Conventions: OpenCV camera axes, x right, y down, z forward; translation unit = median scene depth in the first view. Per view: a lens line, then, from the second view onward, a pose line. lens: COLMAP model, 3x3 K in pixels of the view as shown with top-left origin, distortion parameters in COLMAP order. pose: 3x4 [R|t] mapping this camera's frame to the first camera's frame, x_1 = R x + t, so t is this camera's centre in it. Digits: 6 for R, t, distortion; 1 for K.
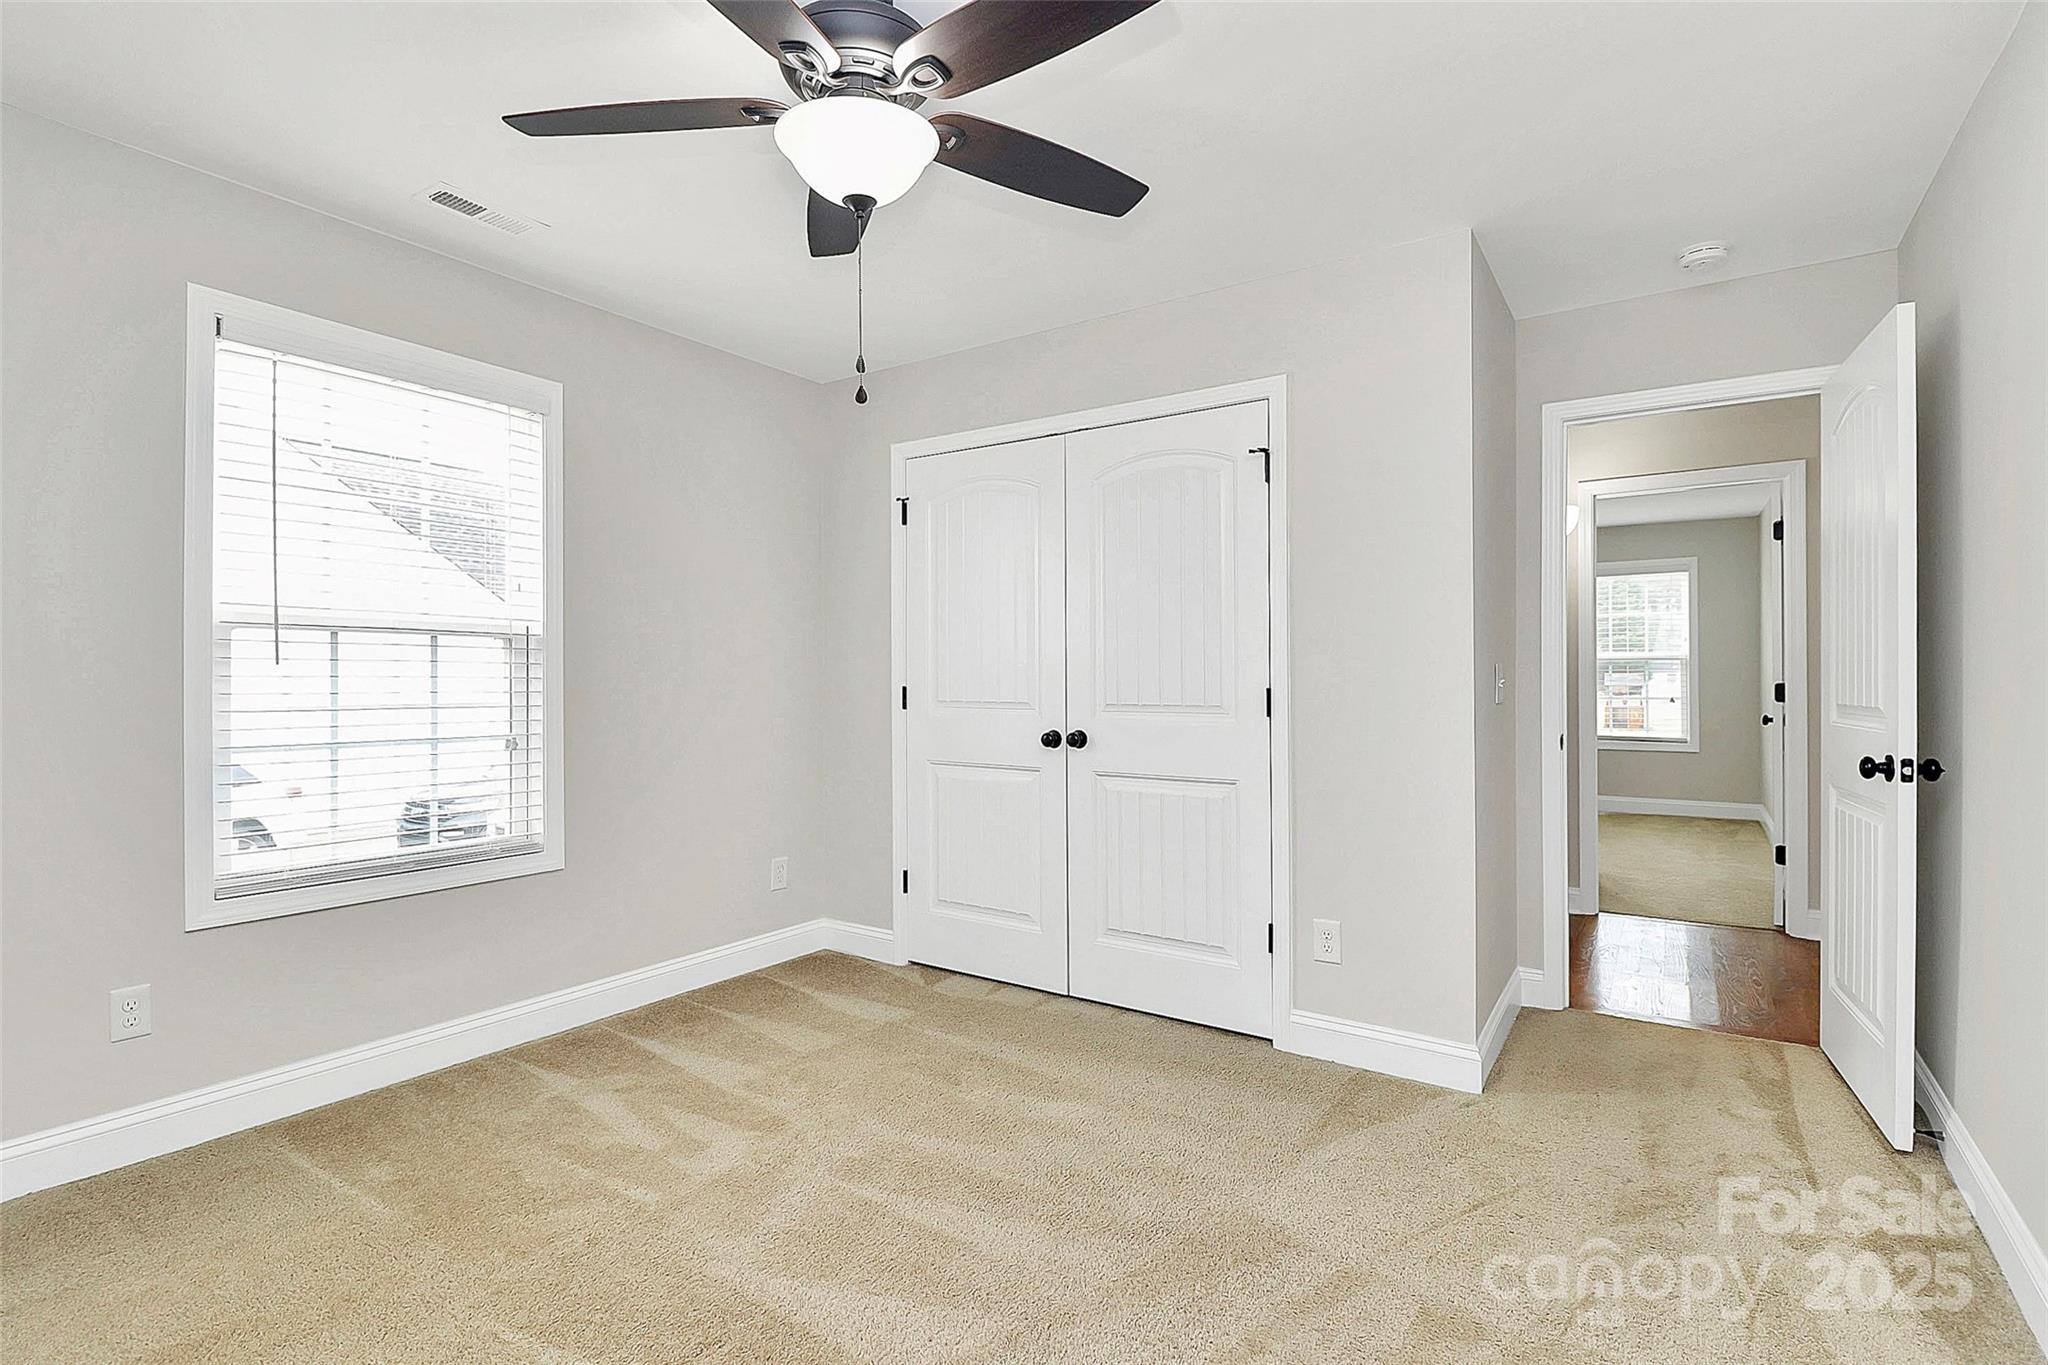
lens RADIAL K [[981.0, 0, 1034.8], [0, 981.0, 668.1], [0, 0, 1]] dist [-0.001465, -0.000438]
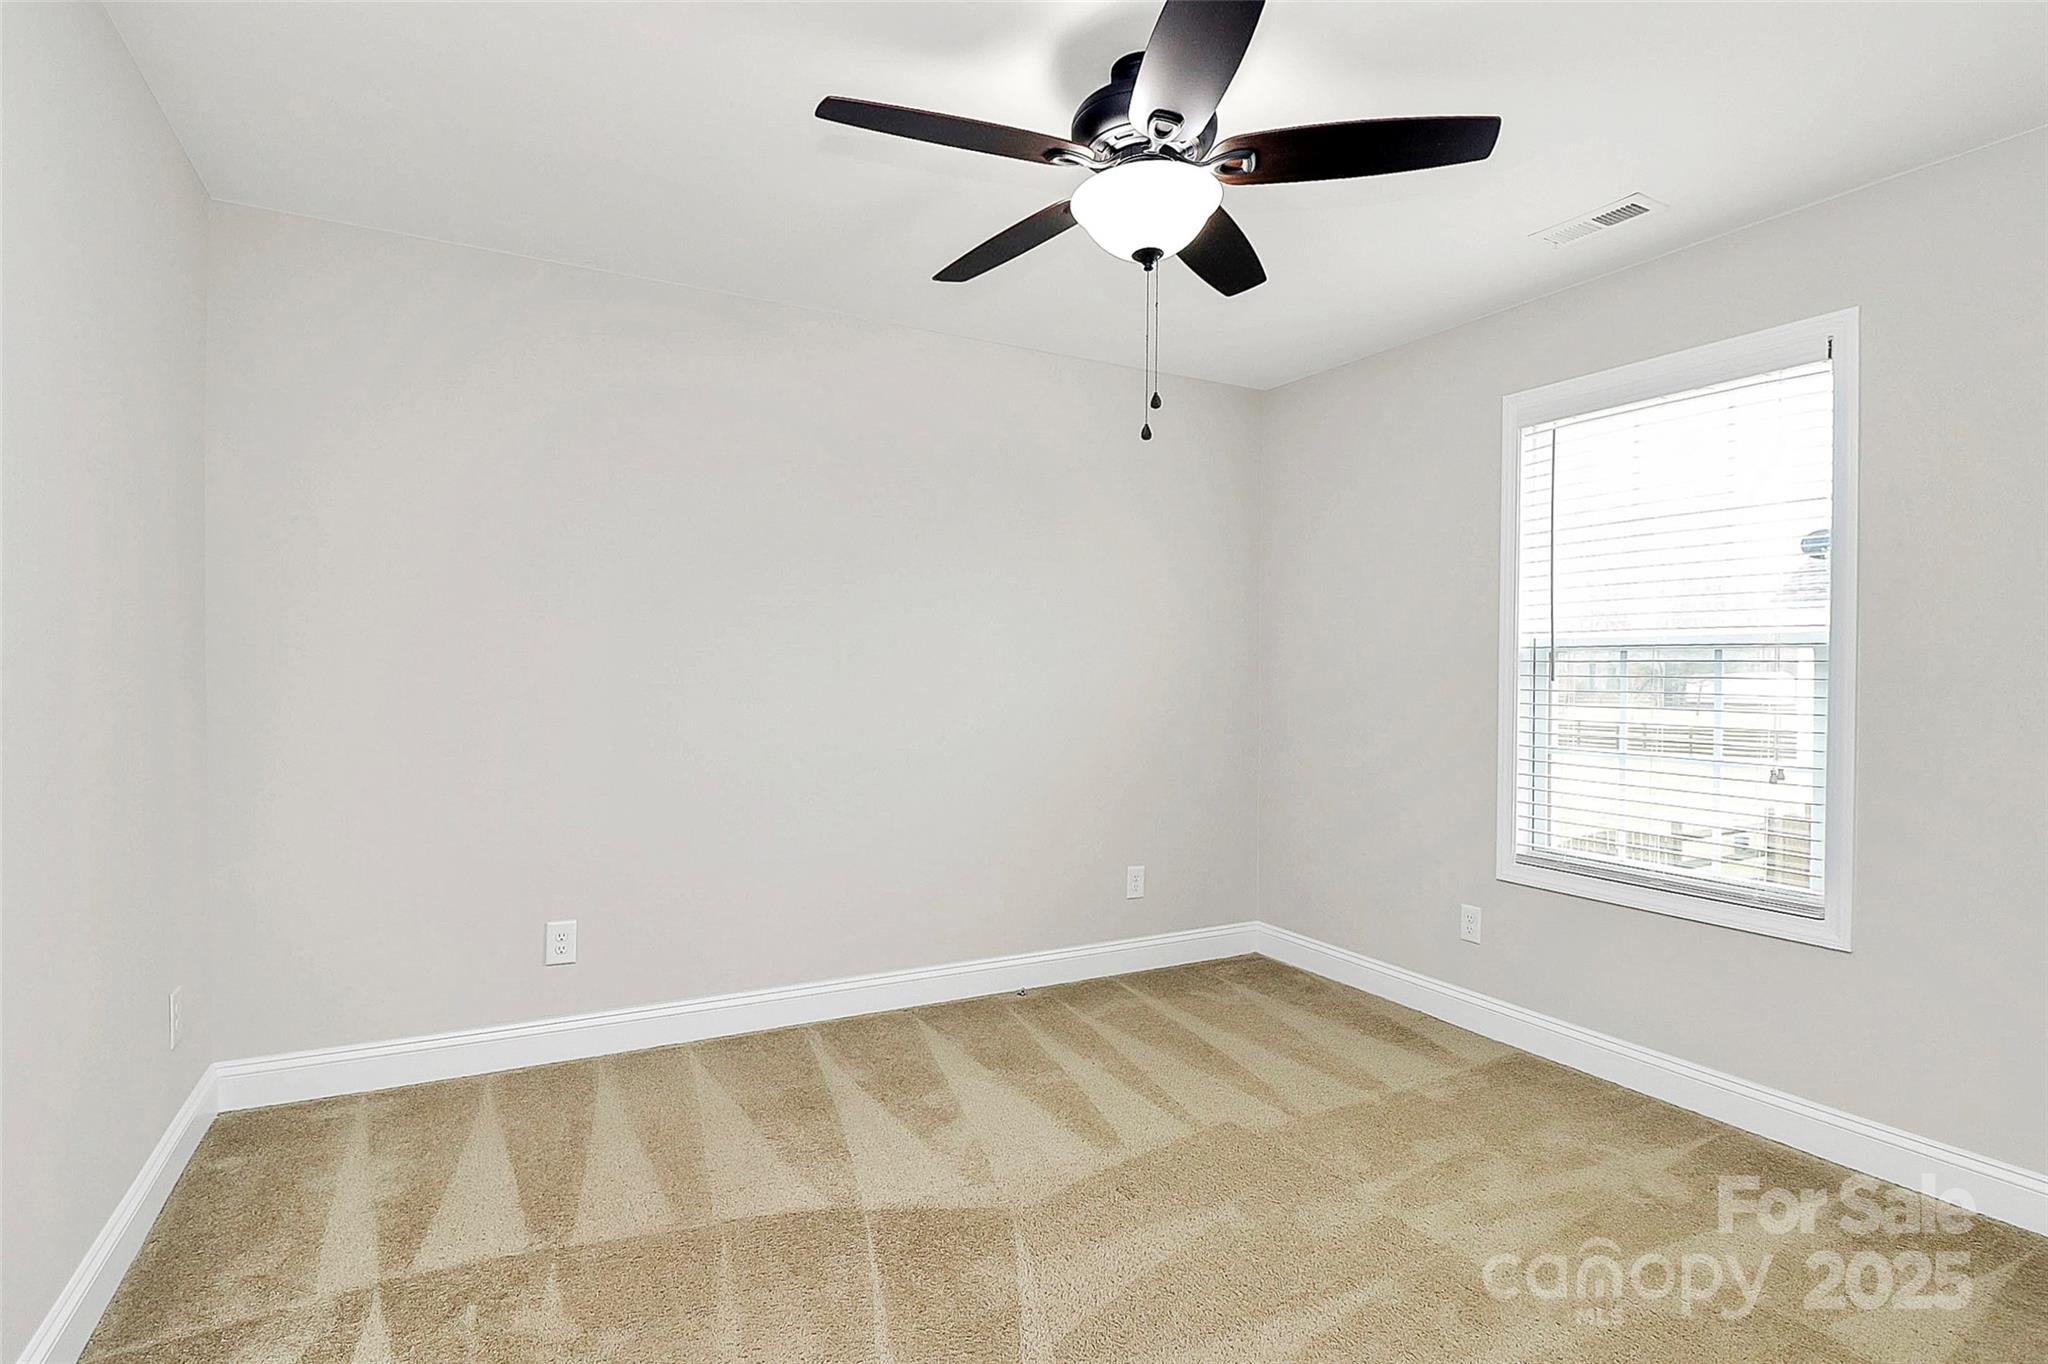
lens RADIAL K [[1000.3, 0, 1019.1], [0, 1000.3, 682.0], [0, 0, 1]] dist [-0.012933, -0.000517]
pose [[-0.455887, -0.006533, -0.890014, 0.535090], [-0.010598, 0.999942, -0.001912, 0.006362], [0.889974, 0.008561, -0.455930, 0.851848]]
